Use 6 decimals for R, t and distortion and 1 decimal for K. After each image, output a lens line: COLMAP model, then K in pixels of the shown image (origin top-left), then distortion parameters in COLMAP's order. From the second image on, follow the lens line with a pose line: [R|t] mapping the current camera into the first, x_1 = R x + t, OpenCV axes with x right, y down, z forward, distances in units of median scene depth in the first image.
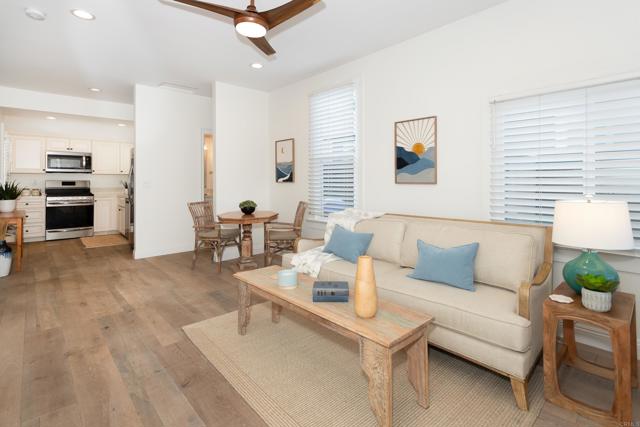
lens RADIAL K [[318.3, 0, 329.0], [0, 318.3, 188.2], [0, 0, 1]] dist [-0.022068, 0.006230]
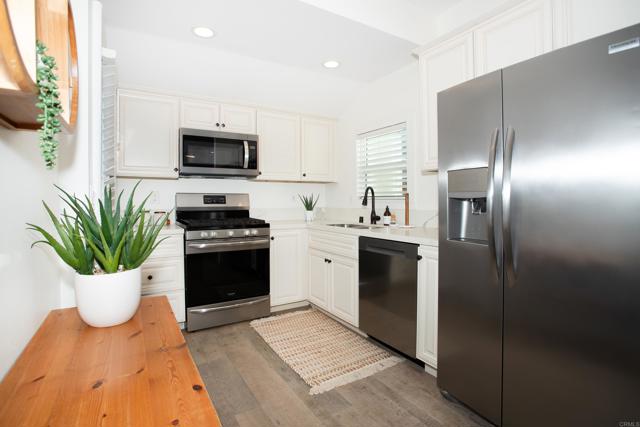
lens RADIAL K [[318.3, 0, 321.3], [0, 318.3, 198.6], [0, 0, 1]] dist [-0.022068, 0.006230]
pose [[0.982234, -0.001688, -0.187653, -0.609889], [-0.000740, 0.999917, -0.012869, -0.010856], [0.187660, 0.012780, 0.982151, 0.583734]]
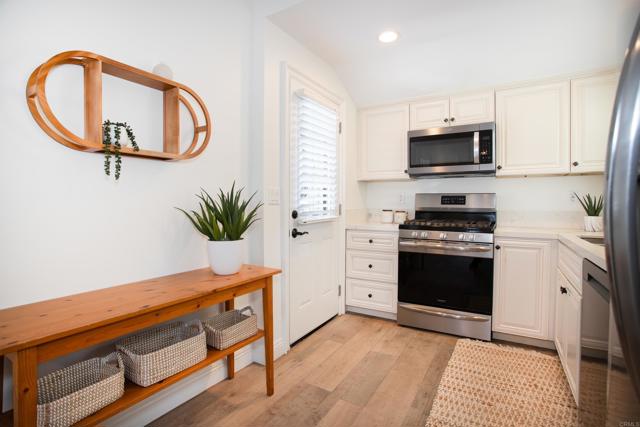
lens RADIAL K [[318.3, 0, 331.1], [0, 318.3, 205.7], [0, 0, 1]] dist [-0.022068, 0.006230]
pose [[0.313926, 0.008703, -0.949408, -0.471861], [-0.016449, 0.999858, 0.003727, -0.005749], [0.949305, 0.014447, 0.314025, 0.730564]]
